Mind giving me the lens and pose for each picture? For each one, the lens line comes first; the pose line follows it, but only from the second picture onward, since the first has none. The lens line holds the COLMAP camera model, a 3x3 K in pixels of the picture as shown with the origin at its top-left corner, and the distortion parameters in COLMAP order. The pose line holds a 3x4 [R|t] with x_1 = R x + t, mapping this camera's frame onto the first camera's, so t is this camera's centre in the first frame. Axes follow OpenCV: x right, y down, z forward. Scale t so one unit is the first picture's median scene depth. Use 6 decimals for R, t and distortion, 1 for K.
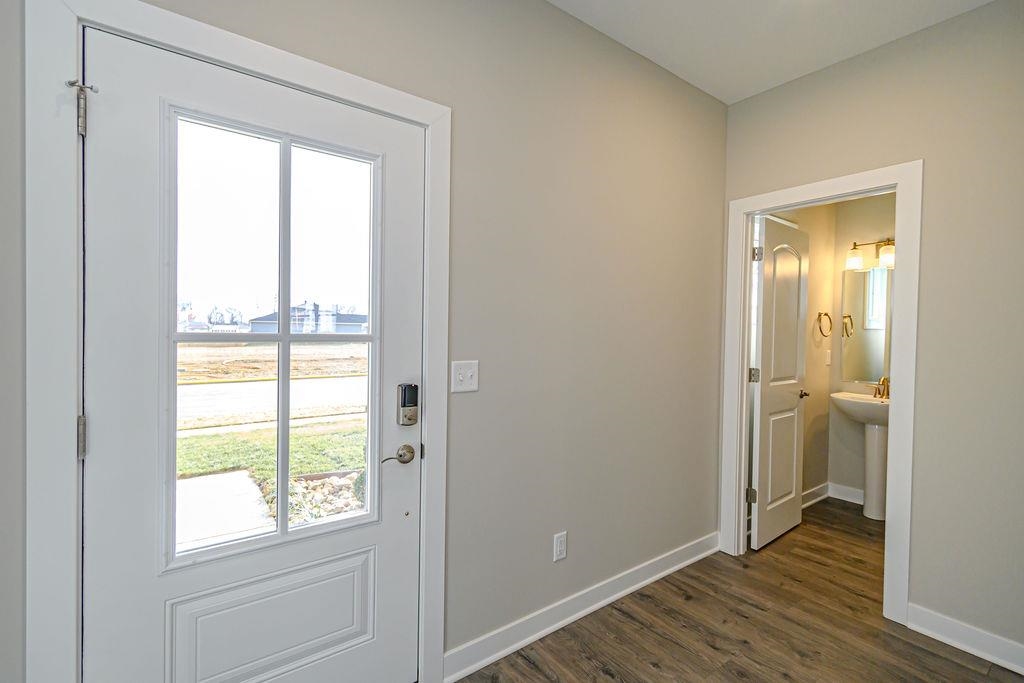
lens RADIAL K [[463.4, 0, 516.1], [0, 463.4, 335.7], [0, 0, 1]] dist [0.005174, -0.000286]
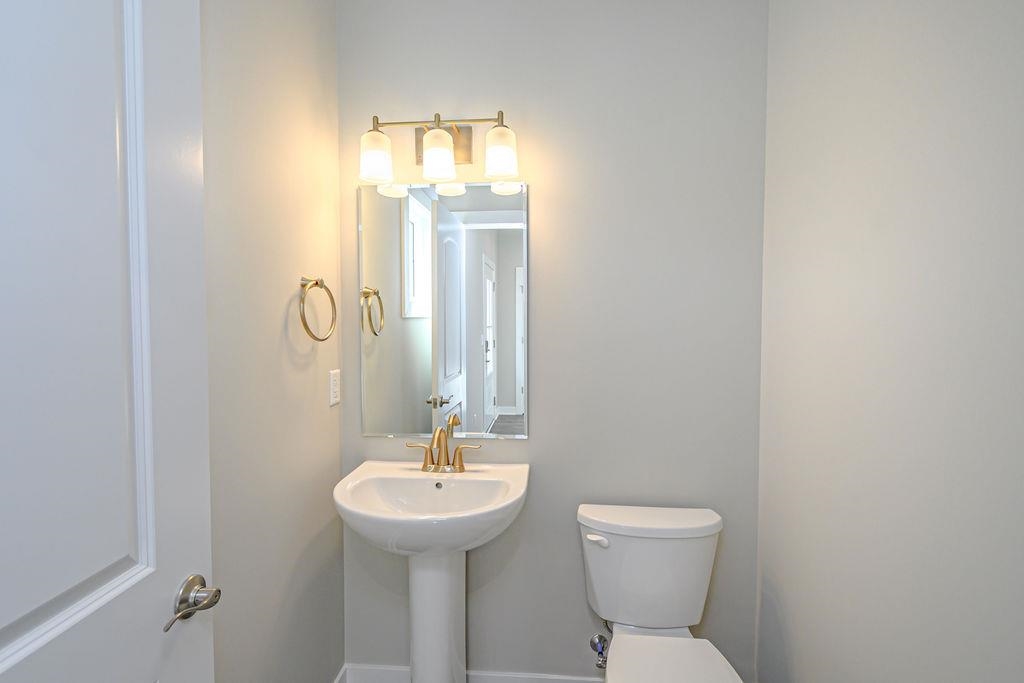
lens RADIAL K [[463.4, 0, 516.1], [0, 463.4, 335.7], [0, 0, 1]] dist [0.005174, -0.000286]
pose [[0.640484, -0.040497, 0.766903, 0.469159], [0.021340, 0.999162, 0.034940, -0.011968], [-0.767675, -0.006013, 0.640811, 0.617400]]
